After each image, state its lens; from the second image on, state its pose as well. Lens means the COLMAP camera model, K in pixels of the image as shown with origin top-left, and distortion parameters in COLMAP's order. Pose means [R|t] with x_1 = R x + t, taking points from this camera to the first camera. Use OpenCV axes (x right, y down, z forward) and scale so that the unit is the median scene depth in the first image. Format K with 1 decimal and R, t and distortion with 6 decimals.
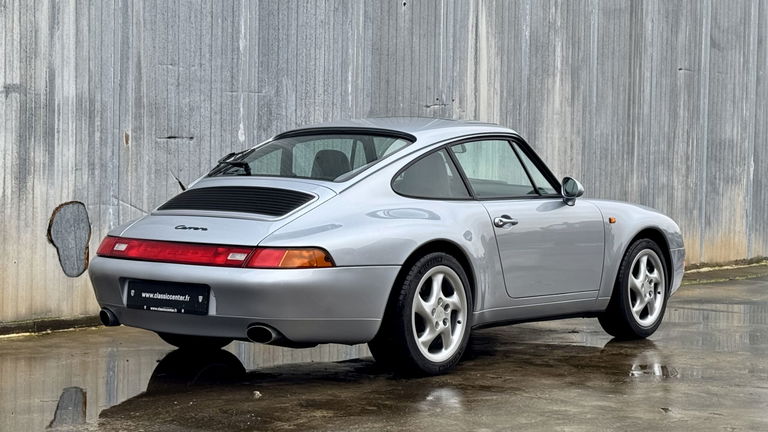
lens RADIAL K [[1490.9, 0, 384.0], [0, 1490.9, 216.0], [0, 0, 1]] dist [0.145488, 0.020125]
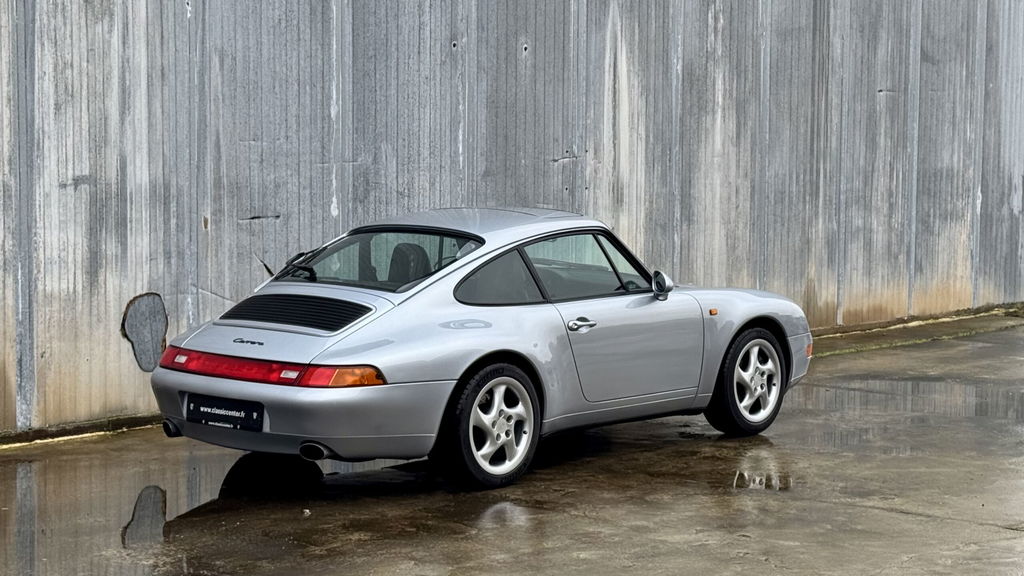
lens RADIAL K [[1987.9, 0, 512.0], [0, 1987.9, 288.0], [0, 0, 1]] dist [0.145488, 0.020125]
pose [[0.997730, -0.004016, -0.067228, 0.105026], [0.007379, 0.998730, 0.049849, -0.071738], [0.066942, -0.050232, 0.996492, -0.240959]]
